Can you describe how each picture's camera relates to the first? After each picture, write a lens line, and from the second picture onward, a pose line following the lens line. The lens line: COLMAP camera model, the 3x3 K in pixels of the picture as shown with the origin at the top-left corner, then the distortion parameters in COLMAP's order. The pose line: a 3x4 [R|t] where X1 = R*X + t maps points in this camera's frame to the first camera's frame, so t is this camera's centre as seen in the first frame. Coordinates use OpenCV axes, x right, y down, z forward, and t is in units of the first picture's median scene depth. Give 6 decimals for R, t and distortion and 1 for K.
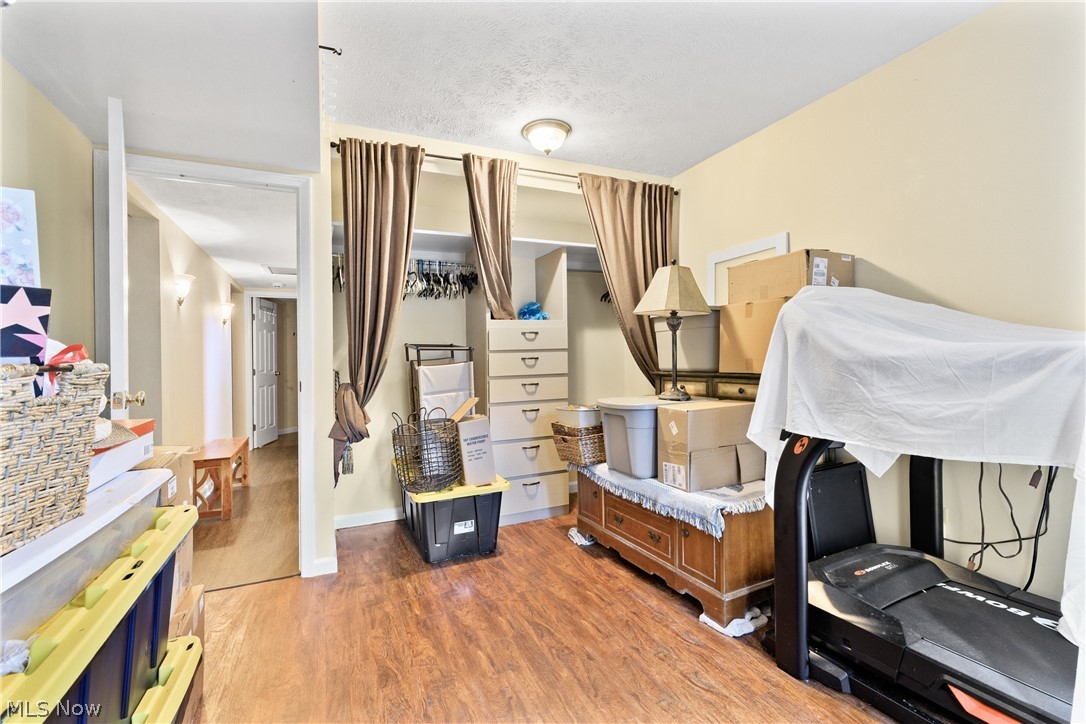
lens RADIAL K [[481.1, 0, 543.8], [0, 481.1, 363.6], [0, 0, 1]] dist [0.002668, -0.001191]
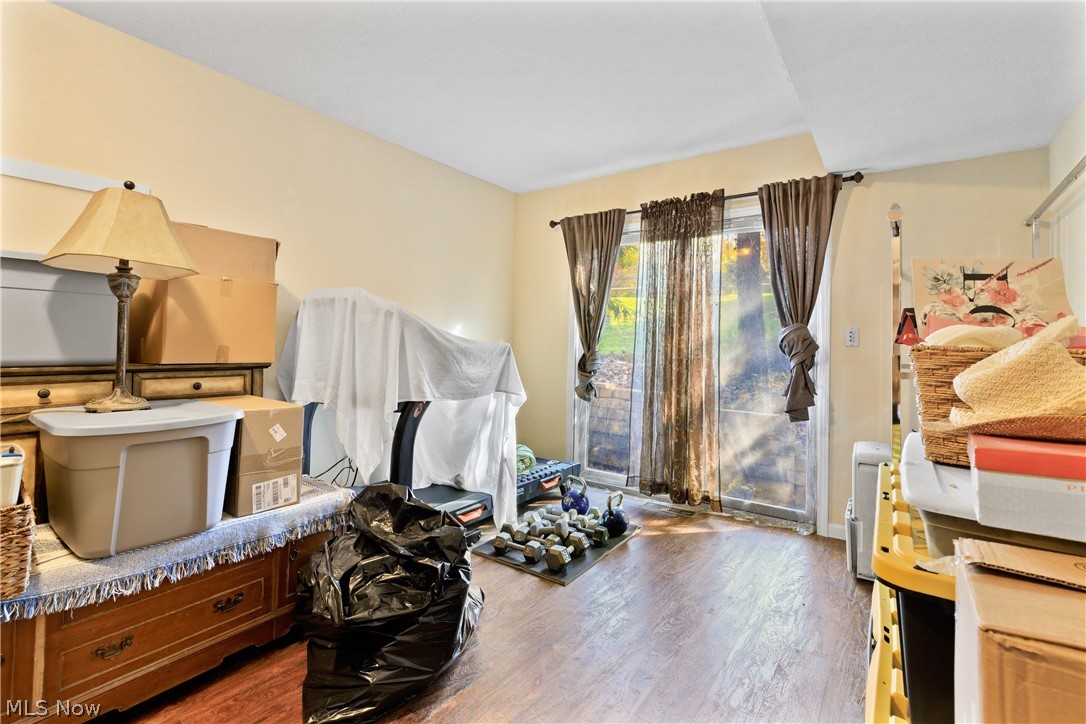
lens RADIAL K [[481.1, 0, 542.9], [0, 481.1, 354.8], [0, 0, 1]] dist [0.002668, -0.001191]
pose [[-0.477968, 0.000099, 0.878377, -0.580014], [0.004875, 0.999985, 0.002541, 0.005969], [-0.878364, 0.005497, -0.477961, 0.917735]]
